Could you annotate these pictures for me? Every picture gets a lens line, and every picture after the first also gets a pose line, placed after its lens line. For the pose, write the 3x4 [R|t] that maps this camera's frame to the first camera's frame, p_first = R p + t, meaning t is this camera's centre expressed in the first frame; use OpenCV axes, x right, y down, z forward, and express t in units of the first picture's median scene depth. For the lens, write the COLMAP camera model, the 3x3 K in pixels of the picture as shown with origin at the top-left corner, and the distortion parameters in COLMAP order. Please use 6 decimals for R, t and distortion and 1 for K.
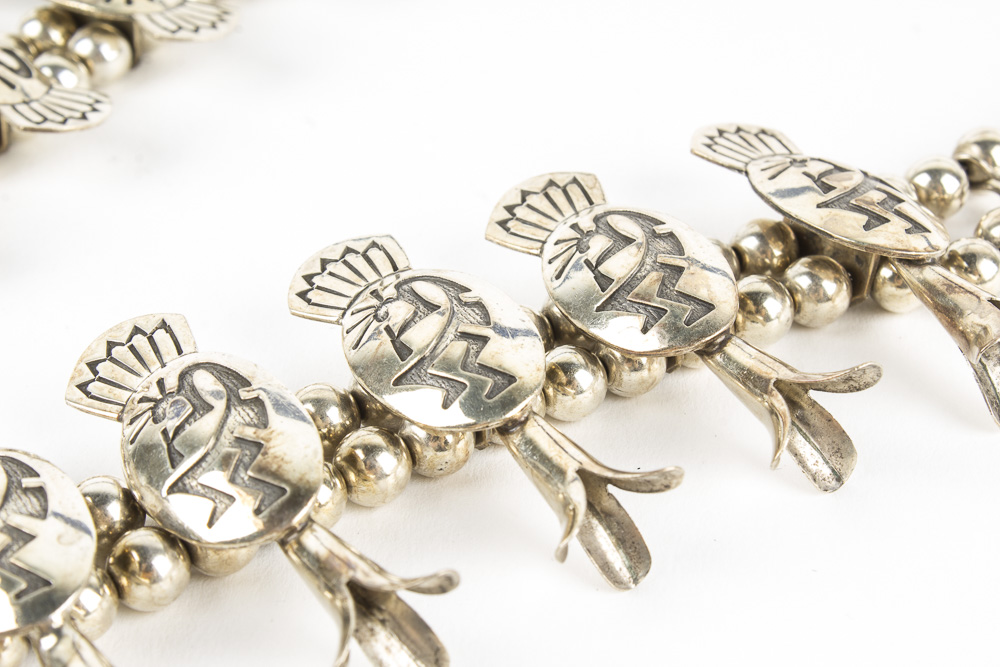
lens RADIAL K [[2362.1, 0, 495.9], [0, 2362.1, 332.0], [0, 0, 1]] dist [0.034825, 0.000000]
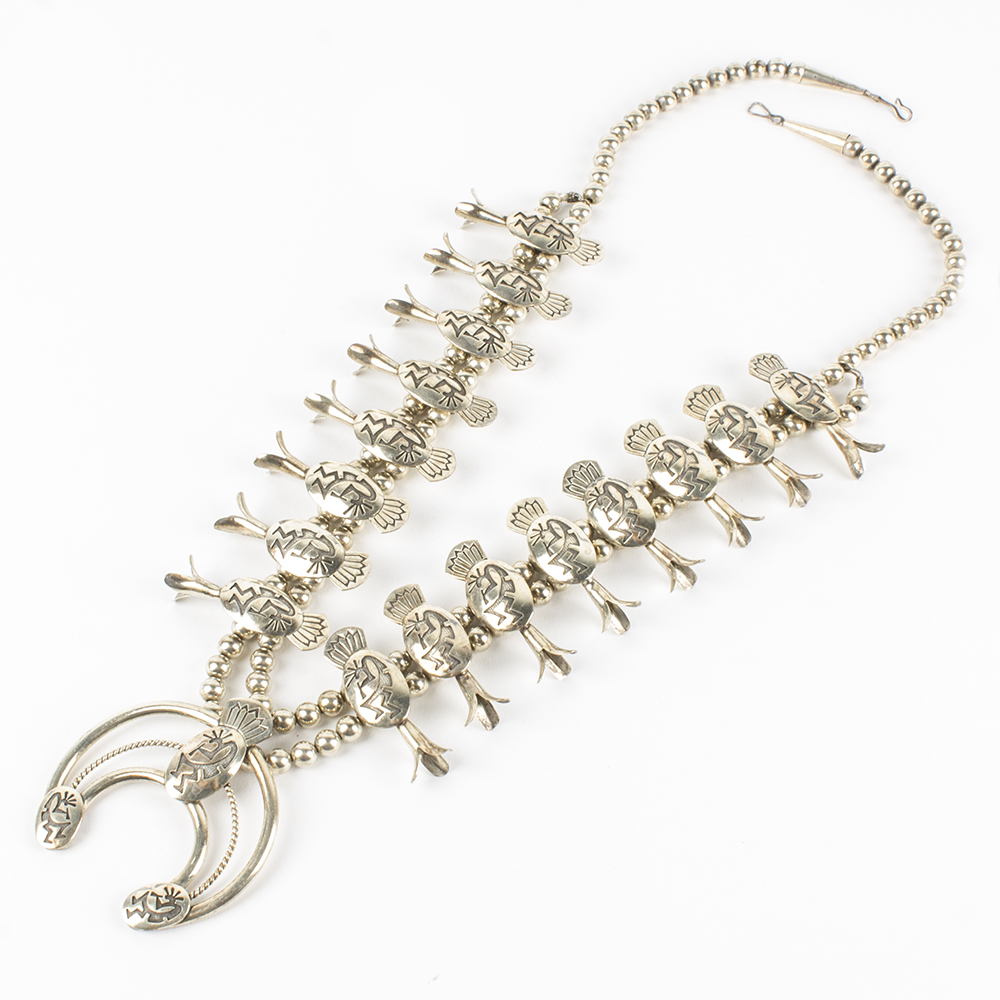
lens RADIAL K [[2293.1, 0, 493.9], [0, 2293.1, 502.7], [0, 0, 1]] dist [-0.130195, 0.000000]
pose [[0.995673, -0.051302, 0.077478, -0.470429], [0.023866, 0.946999, 0.320349, -0.860237], [-0.089806, -0.317113, 0.944126, -1.716203]]
